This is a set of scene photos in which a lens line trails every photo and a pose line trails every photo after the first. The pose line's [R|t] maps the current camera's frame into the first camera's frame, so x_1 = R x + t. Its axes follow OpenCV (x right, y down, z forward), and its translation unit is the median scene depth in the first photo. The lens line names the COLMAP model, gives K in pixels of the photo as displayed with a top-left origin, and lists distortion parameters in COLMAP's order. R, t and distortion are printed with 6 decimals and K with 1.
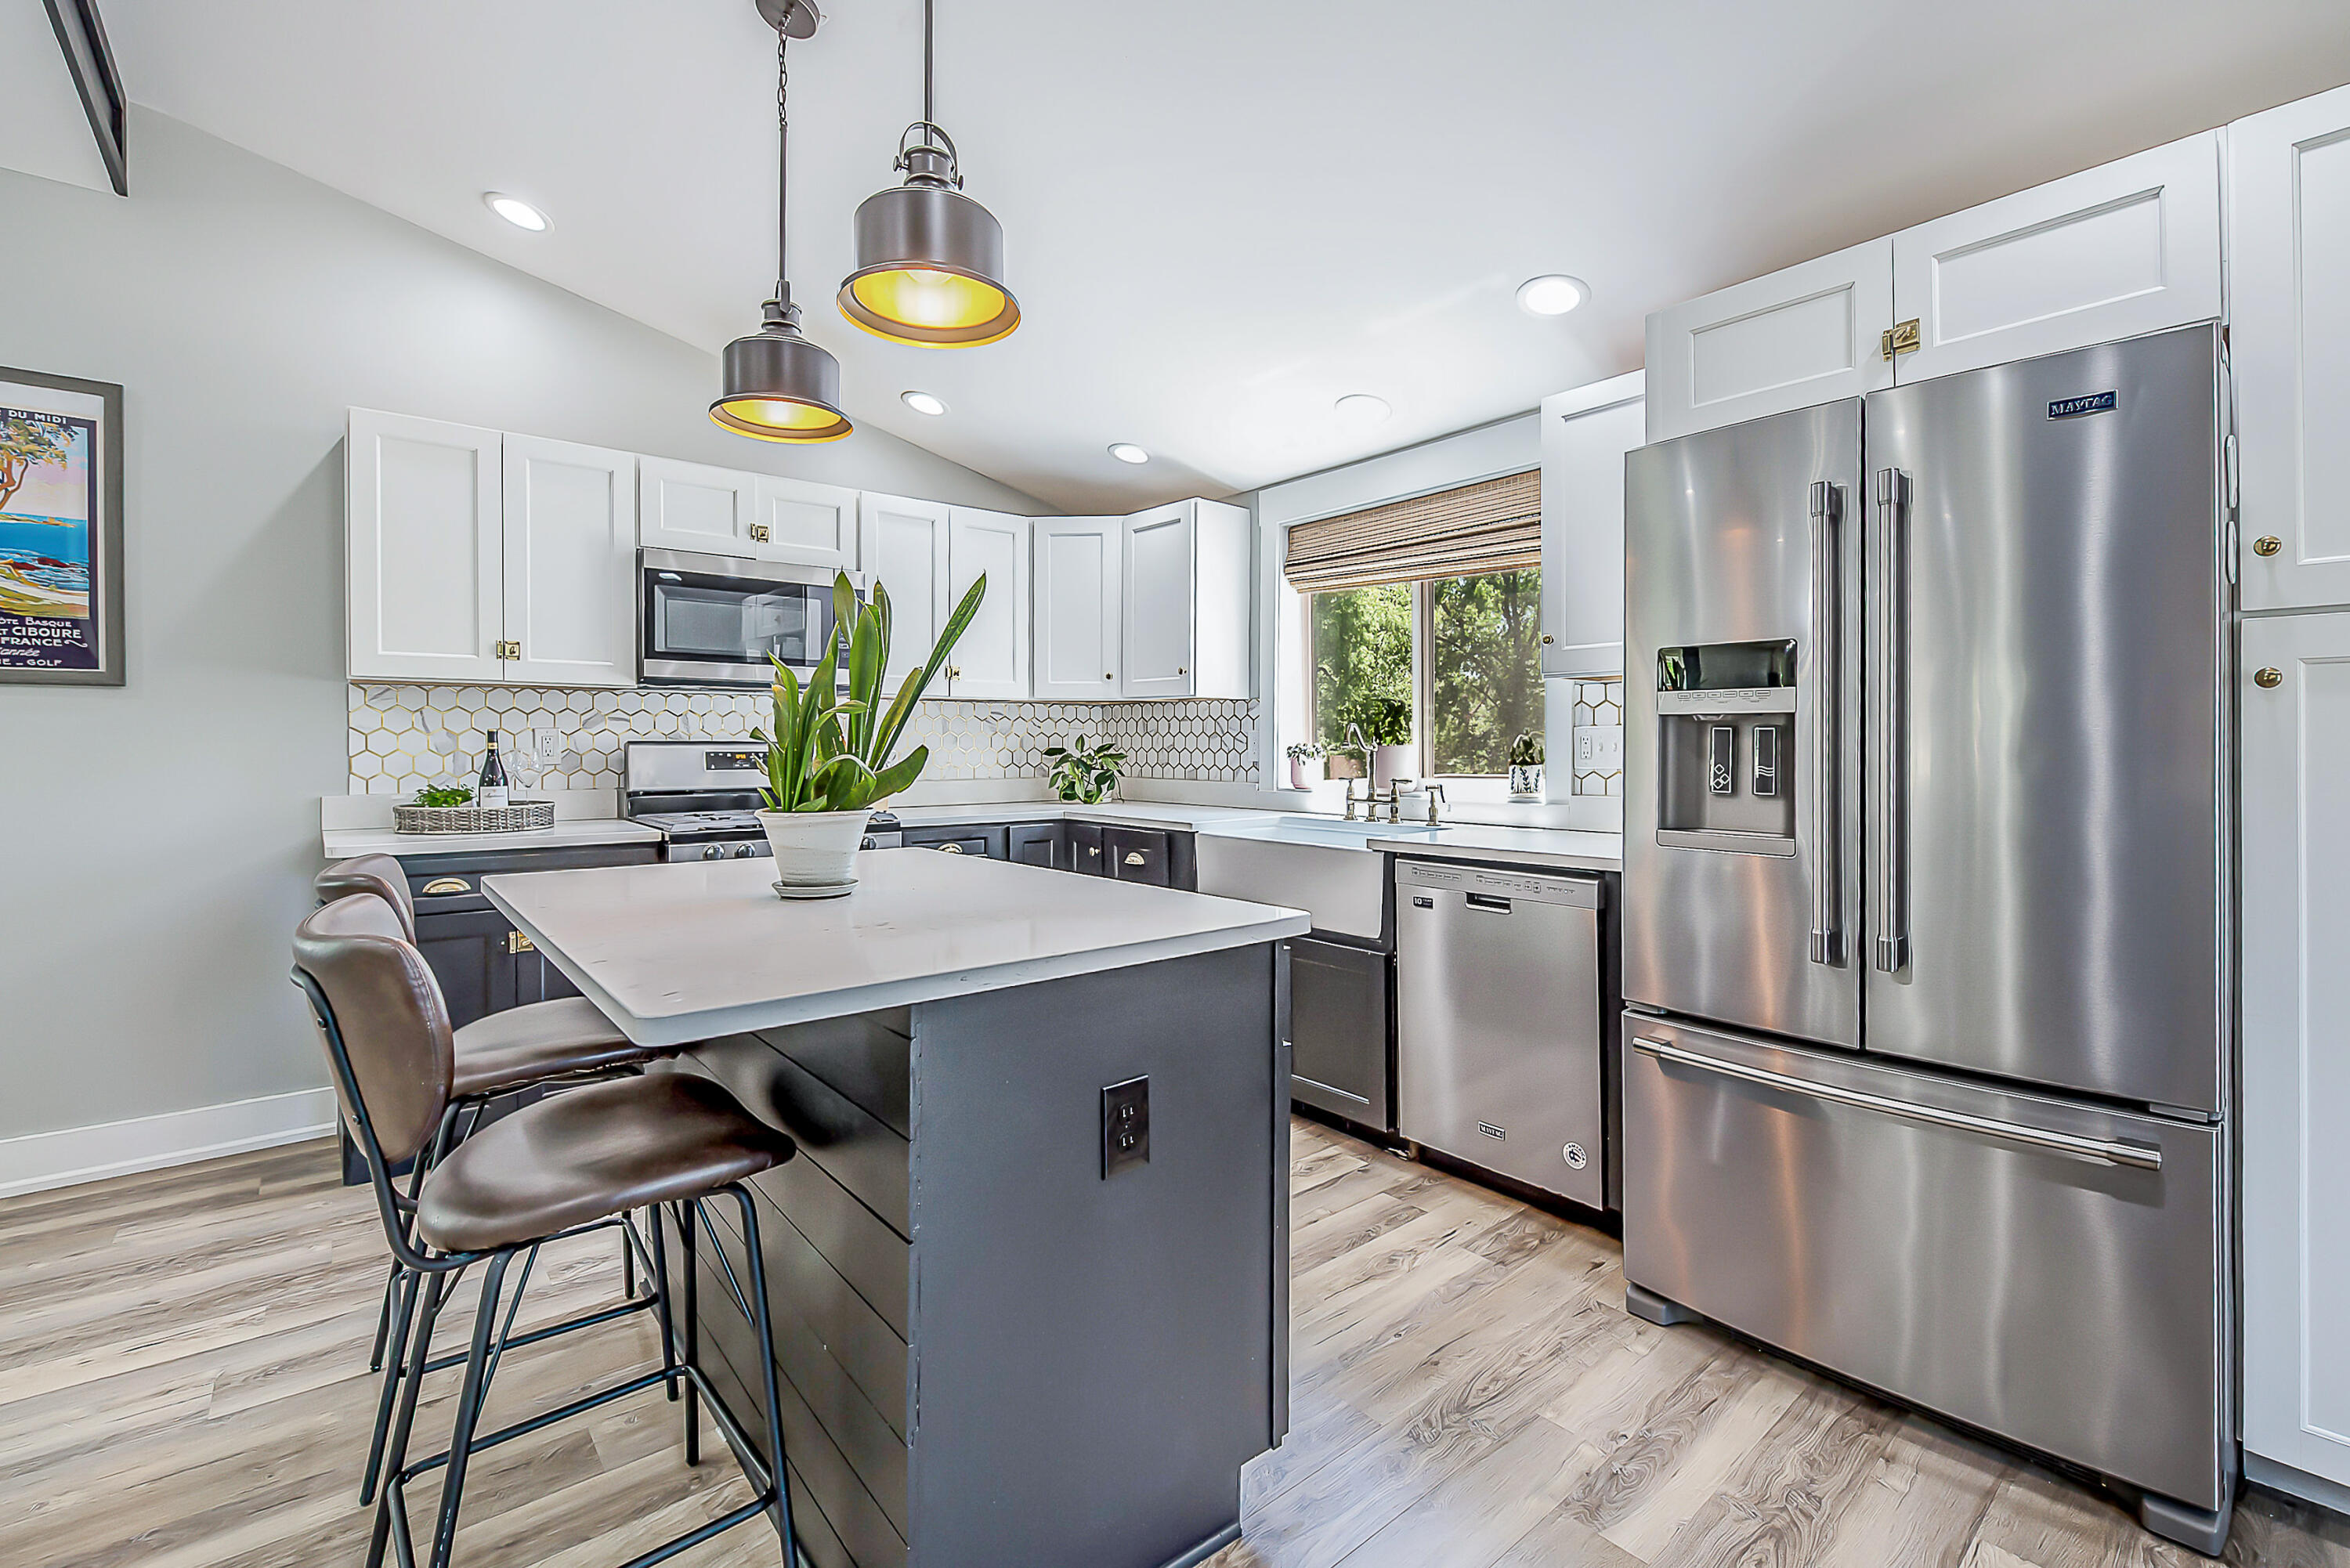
lens RADIAL K [[995.5, 0, 1165.9], [0, 995.5, 746.9], [0, 0, 1]] dist [-0.001055, -0.002421]
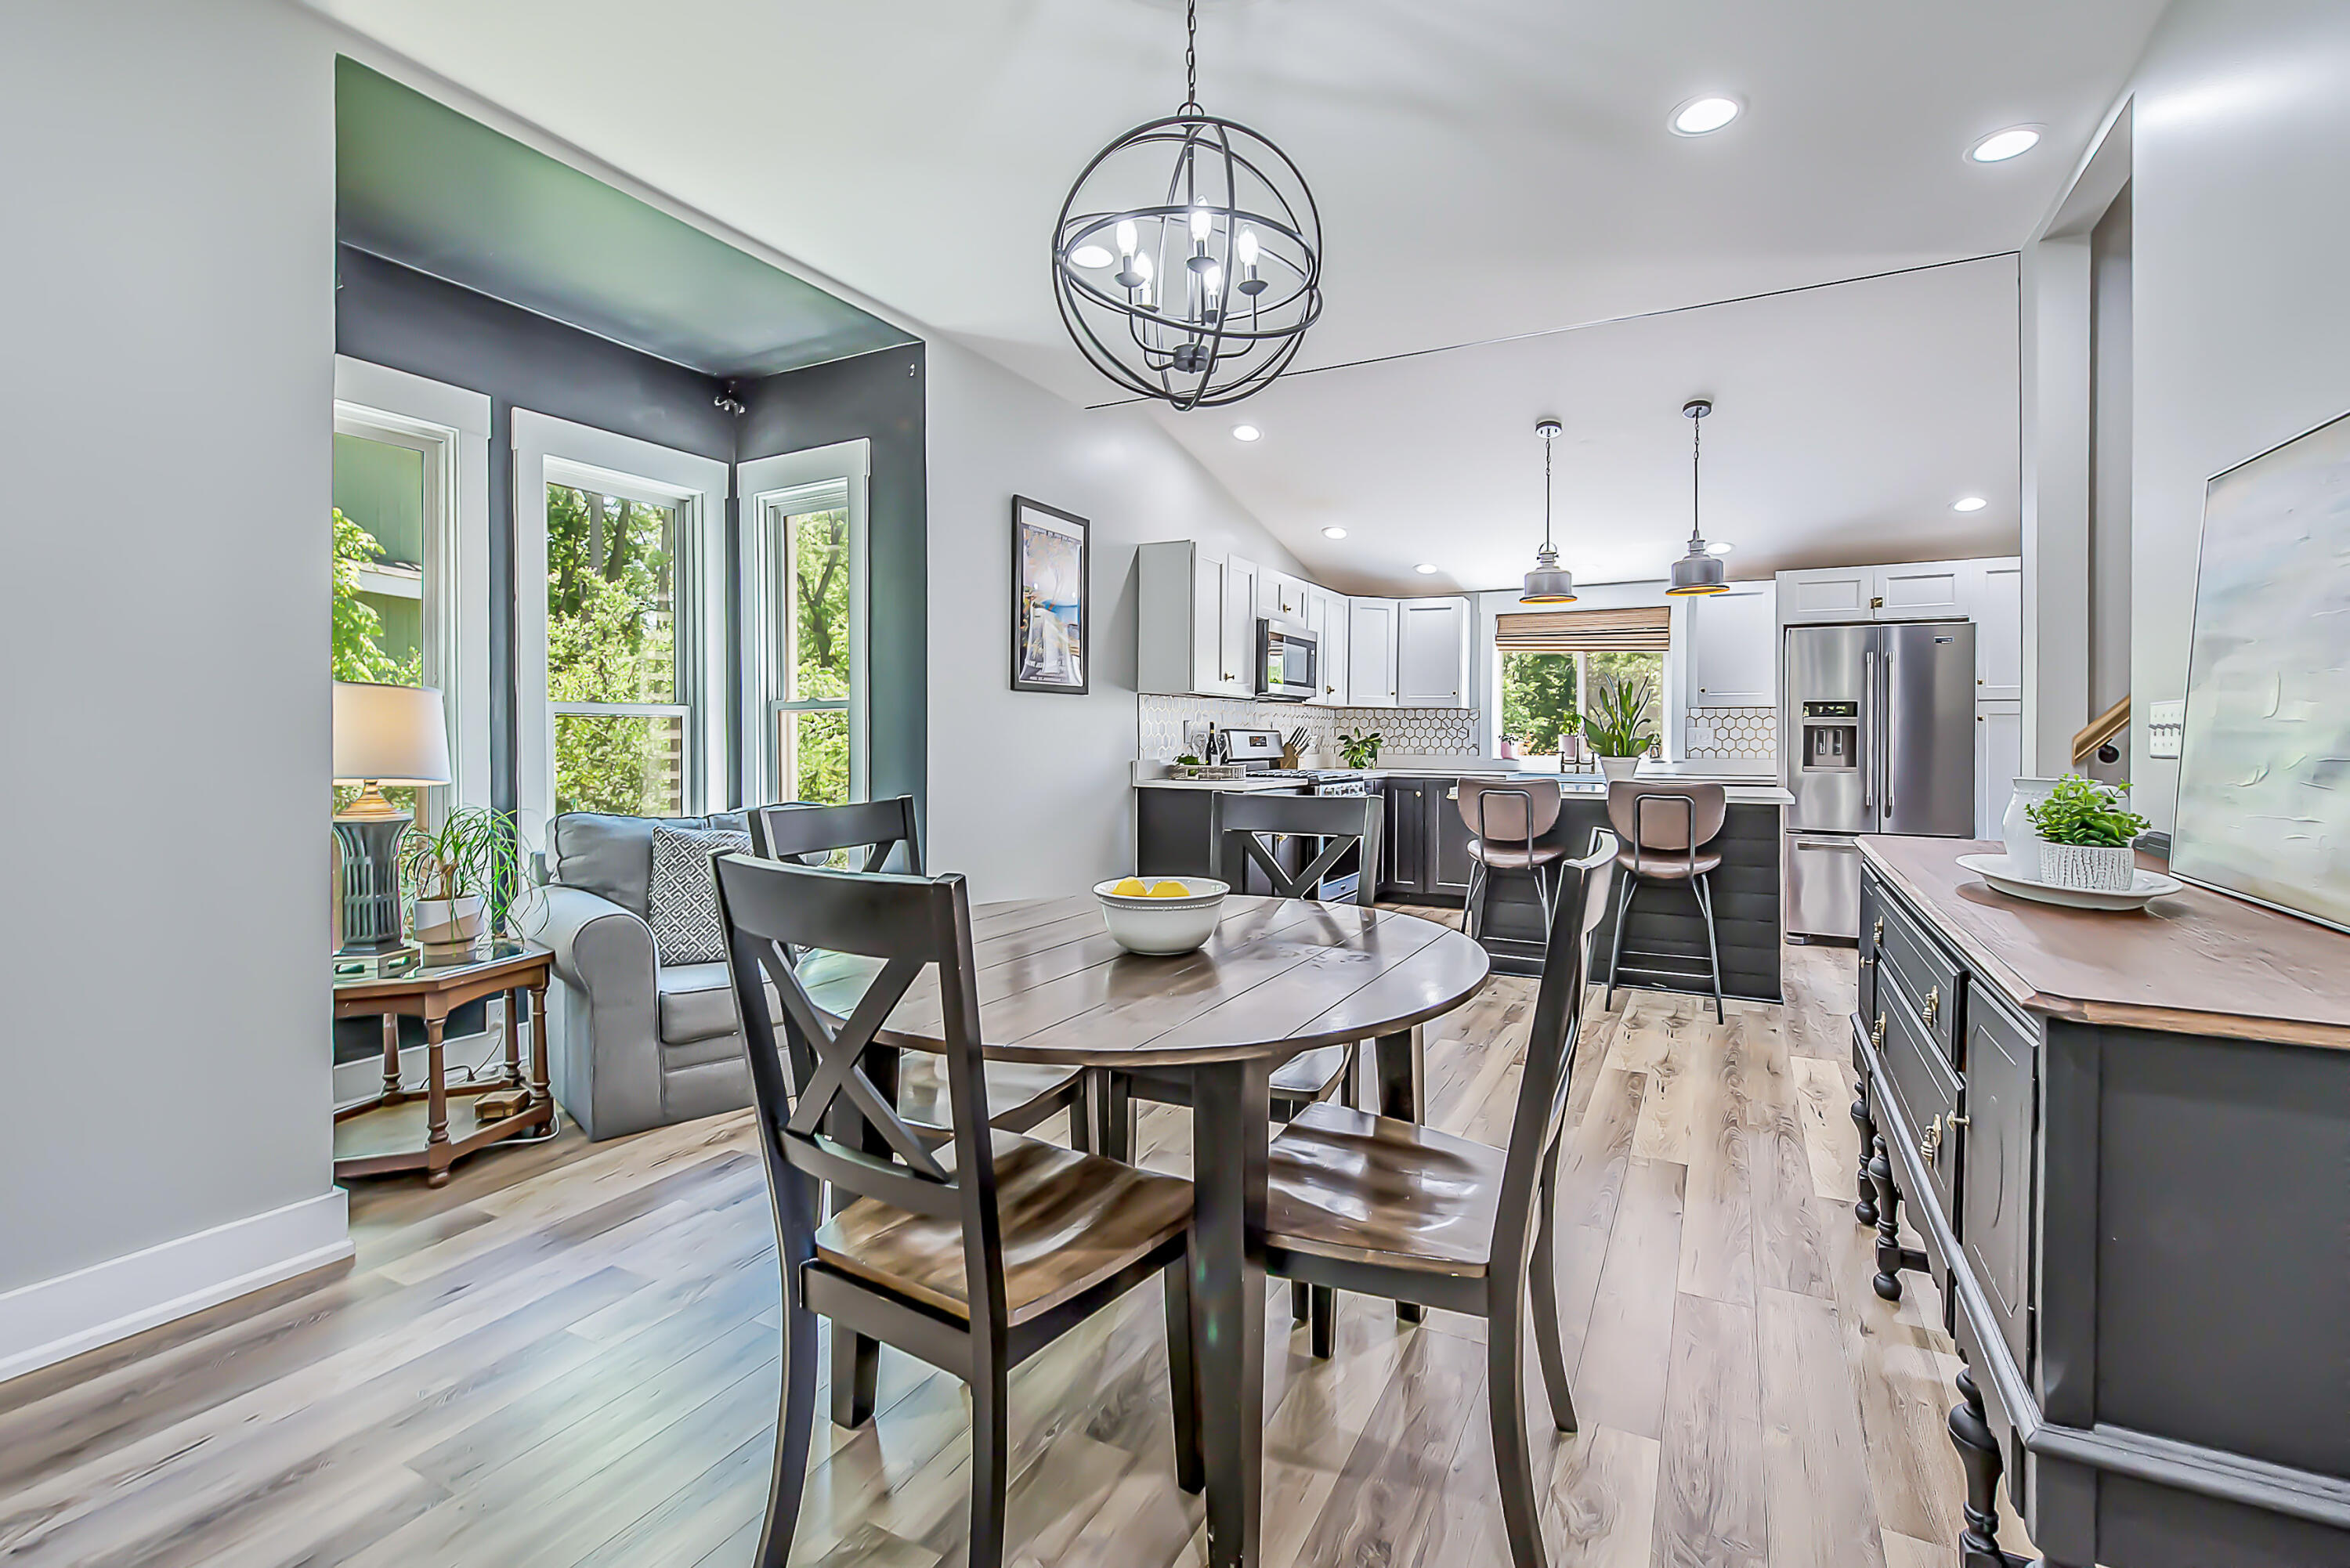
lens RADIAL K [[995.5, 0, 1214.5], [0, 995.5, 738.5], [0, 0, 1]] dist [-0.001055, -0.002421]
pose [[0.931536, 0.005433, 0.363609, -1.183934], [-0.005692, 0.999984, -0.000358, 0.010445], [-0.363605, -0.001736, 0.931552, -0.581168]]
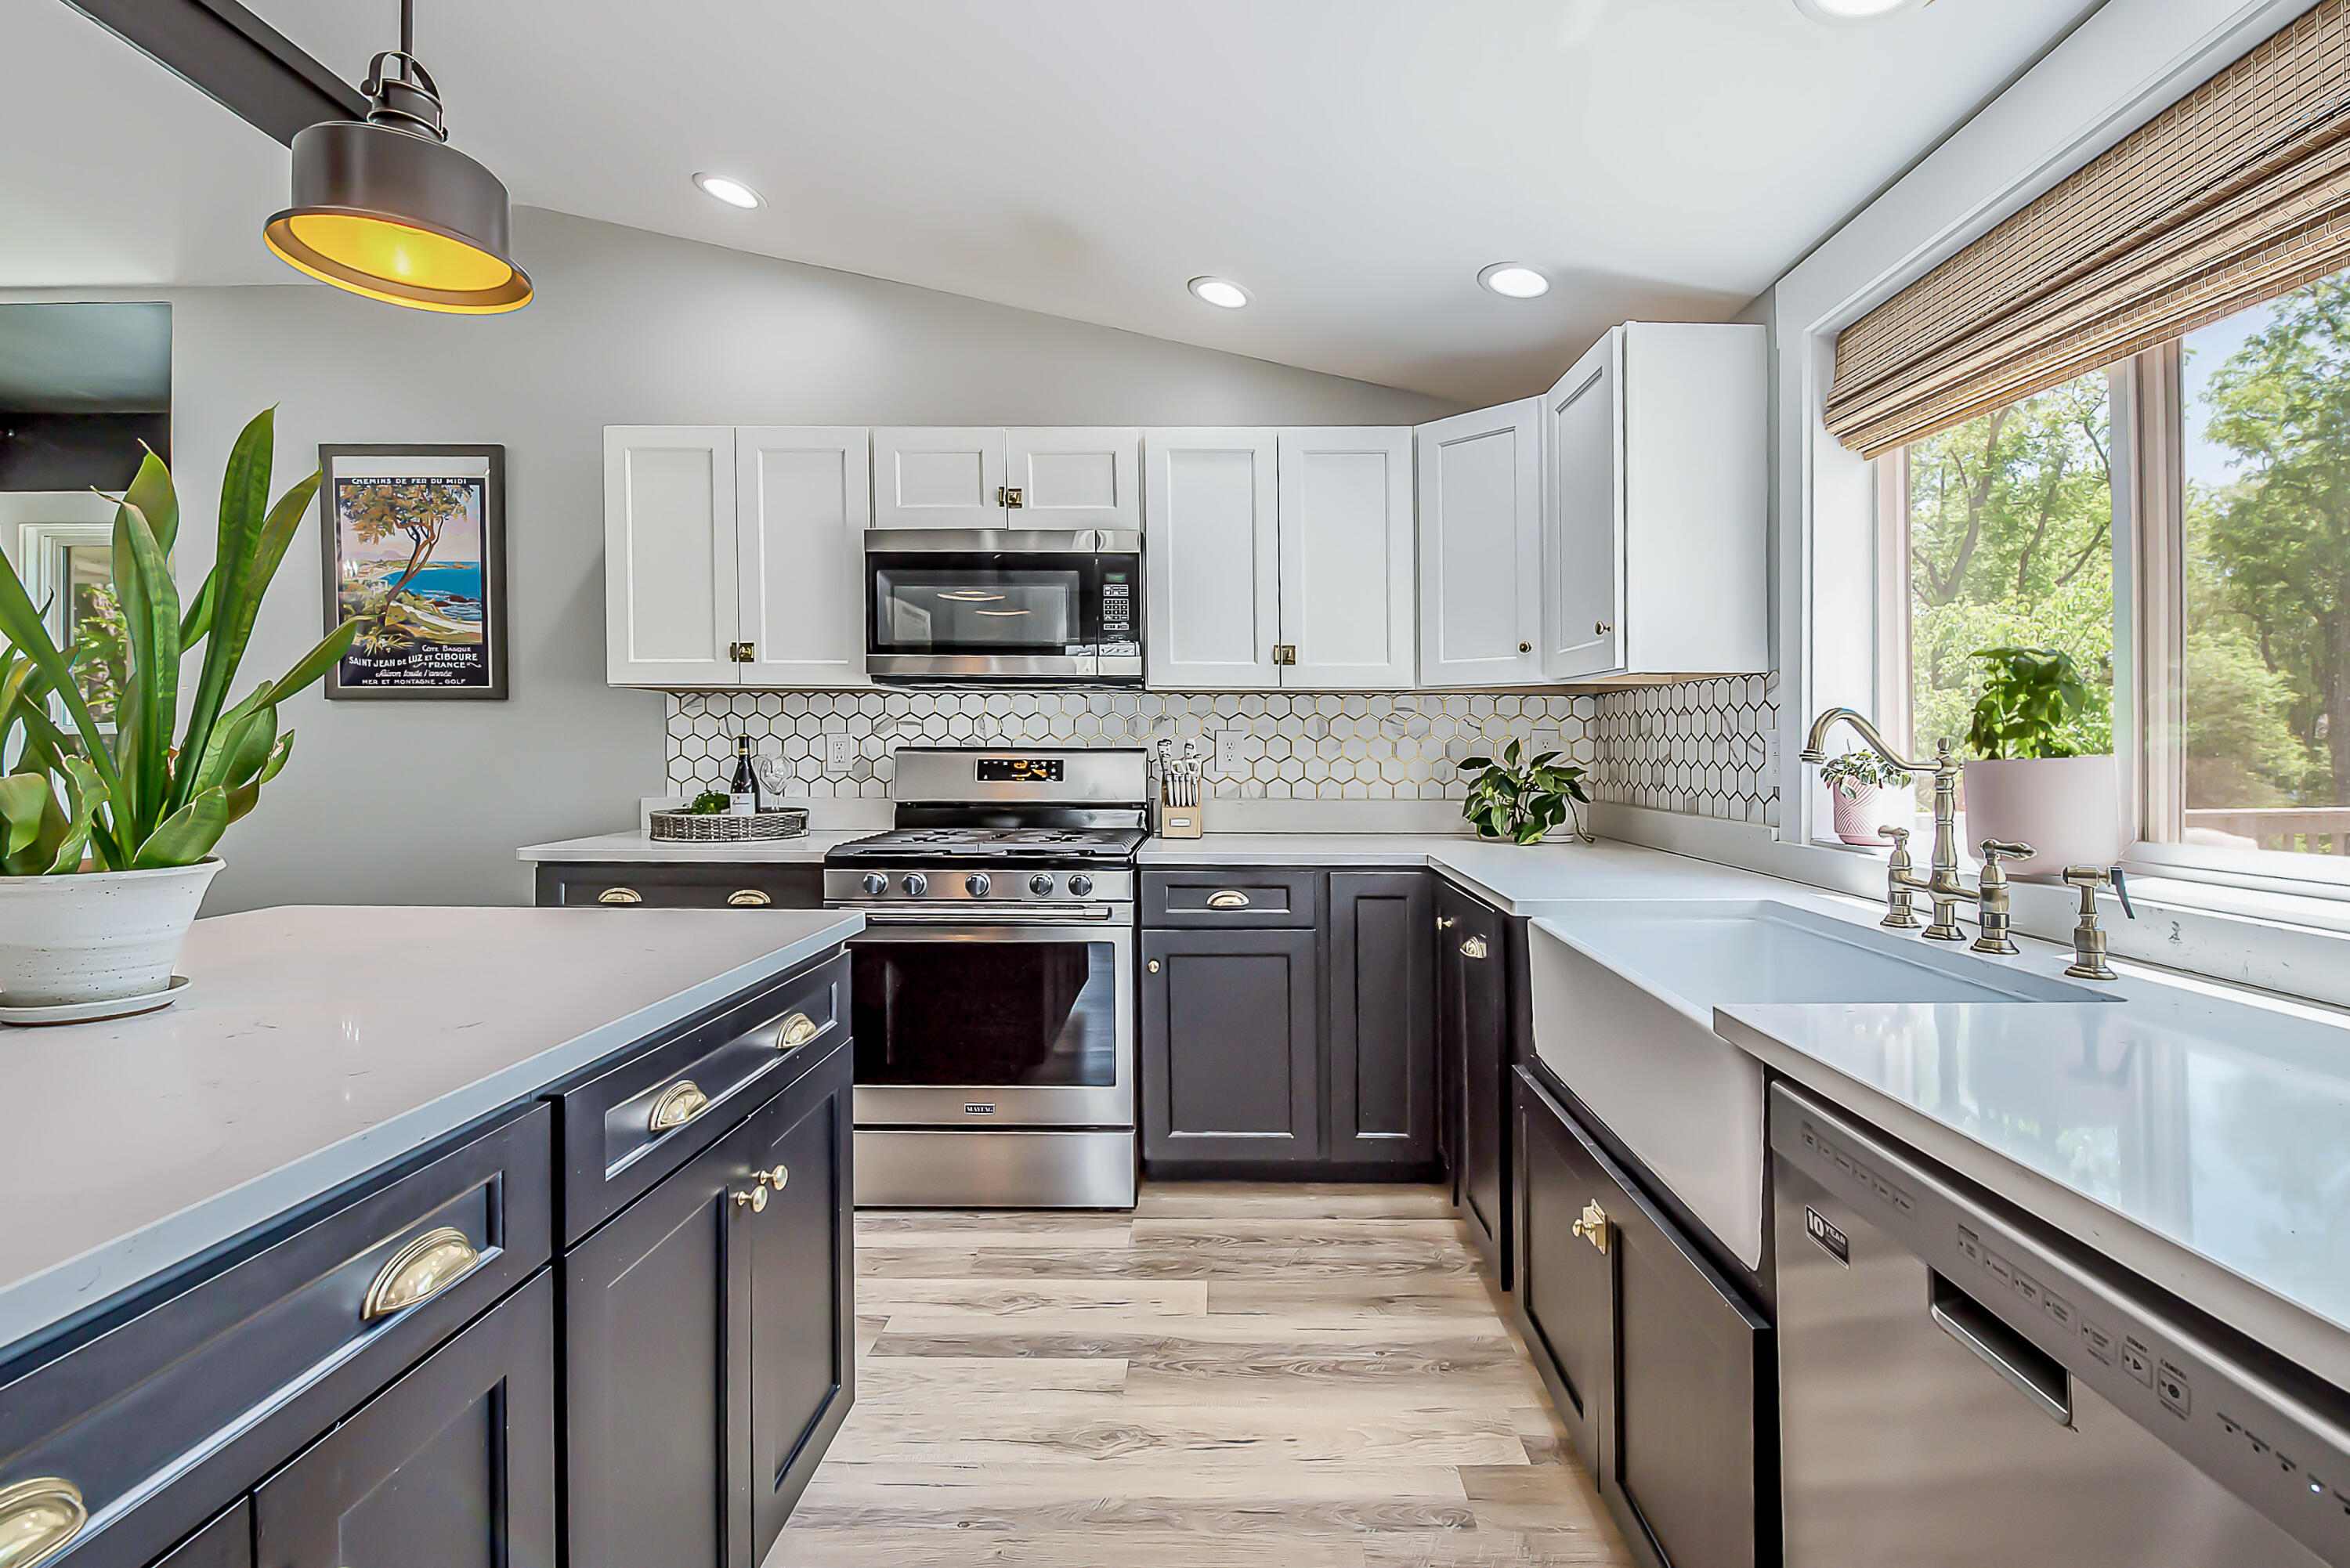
lens RADIAL K [[995.5, 0, 1169.0], [0, 995.5, 742.9], [0, 0, 1]] dist [-0.001055, -0.002421]
pose [[0.756223, -0.000574, -0.654314, 0.231520], [-0.005545, 0.999958, -0.007286, -0.004078], [0.654290, 0.009139, 0.756188, 0.450517]]
